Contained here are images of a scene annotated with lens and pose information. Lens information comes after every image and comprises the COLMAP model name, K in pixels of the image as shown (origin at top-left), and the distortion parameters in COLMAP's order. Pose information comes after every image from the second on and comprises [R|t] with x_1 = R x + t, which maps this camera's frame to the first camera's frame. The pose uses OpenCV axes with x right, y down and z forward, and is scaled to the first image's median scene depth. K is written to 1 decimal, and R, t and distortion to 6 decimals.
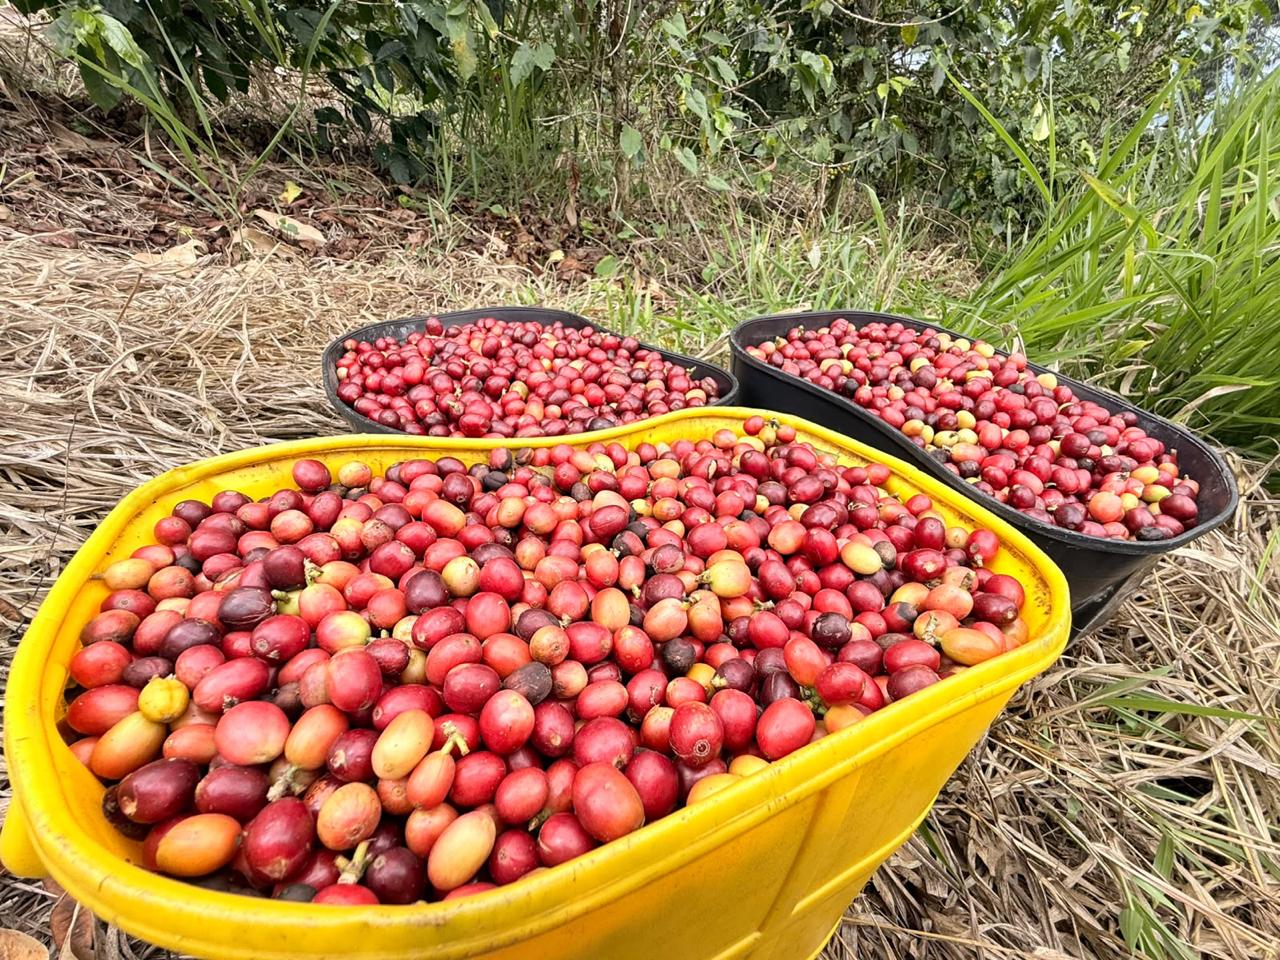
lens RADIAL K [[562.4, 0, 636.3], [0, 562.4, 477.8], [0, 0, 1]] dist [0.002325, -0.000097]
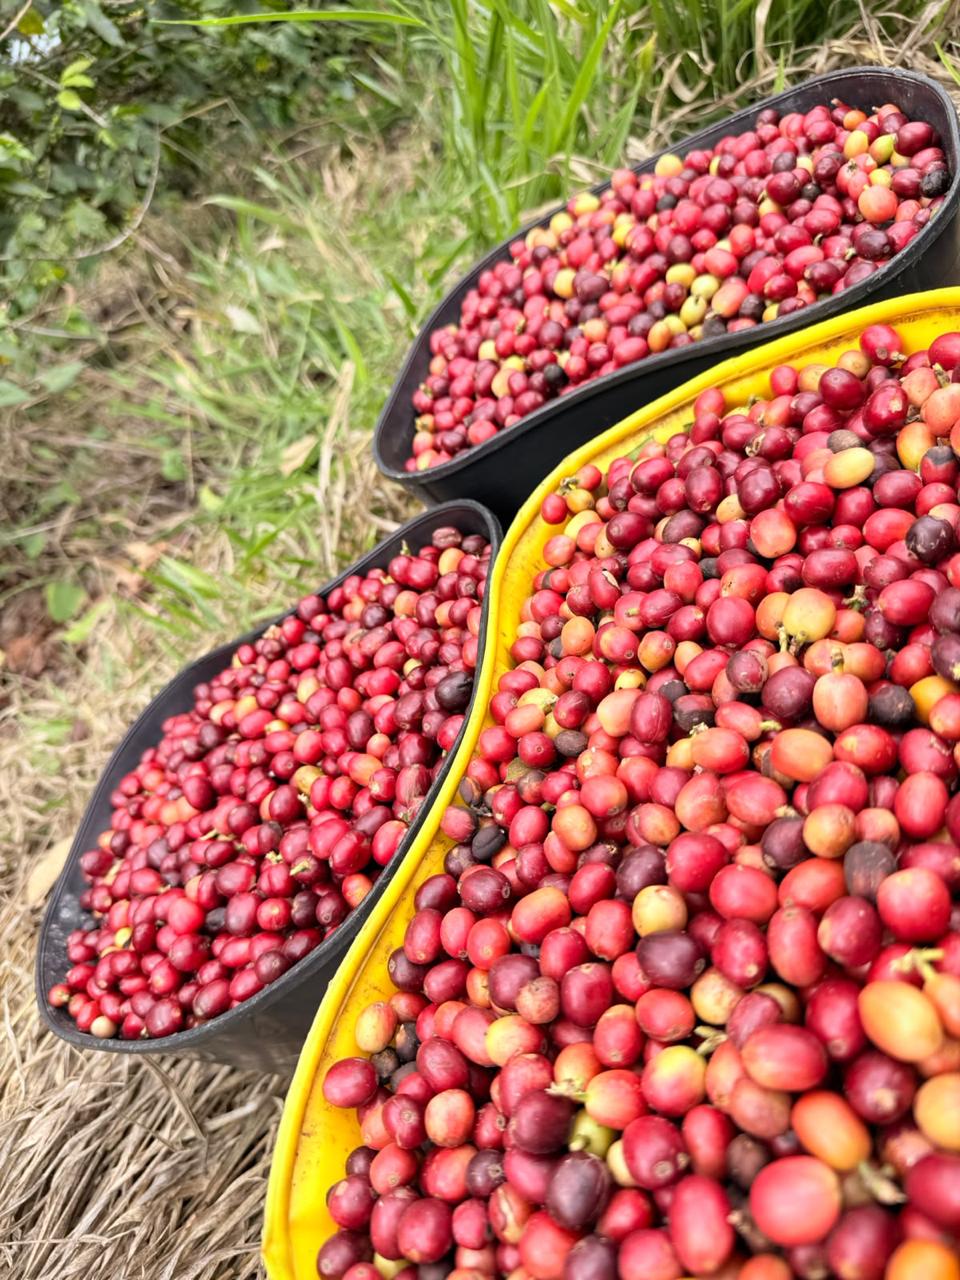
lens RADIAL K [[930.5, 0, 480.0], [0, 930.5, 640.0], [0, 0, 1]] dist [0.090180, -0.181394]
pose [[0.512756, -0.834824, 0.200374, -0.197049], [0.843421, 0.533418, 0.064082, -0.148574], [-0.160381, 0.136141, 0.977621, -0.102368]]
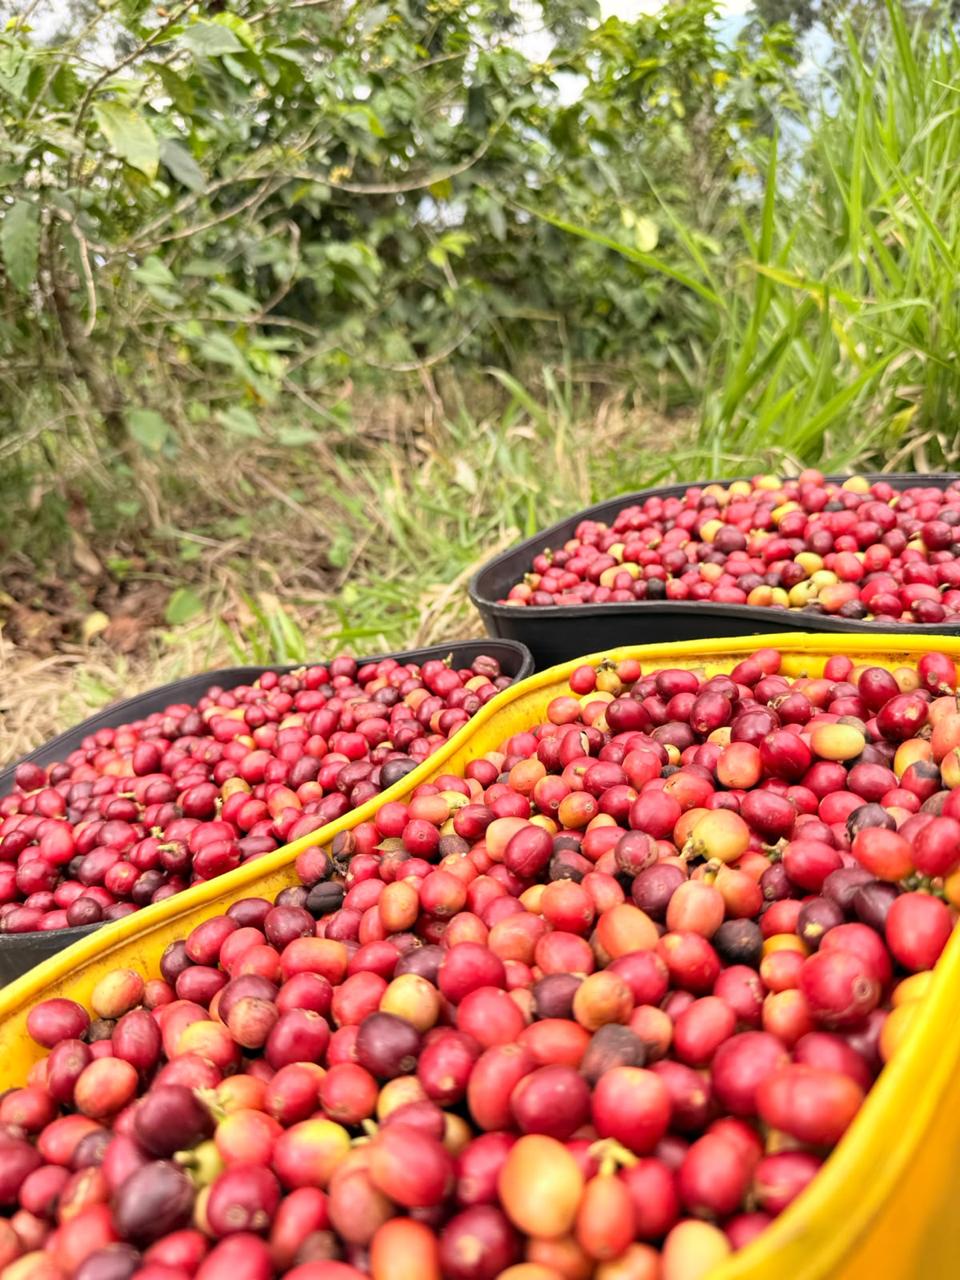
lens RADIAL K [[930.5, 0, 480.0], [0, 930.5, 640.0], [0, 0, 1]] dist [0.090180, -0.181394]
pose [[0.875217, -0.402909, 0.267691, -0.188818], [0.457792, 0.868675, -0.189287, 0.024787], [-0.156271, 0.288214, 0.944728, -0.105972]]
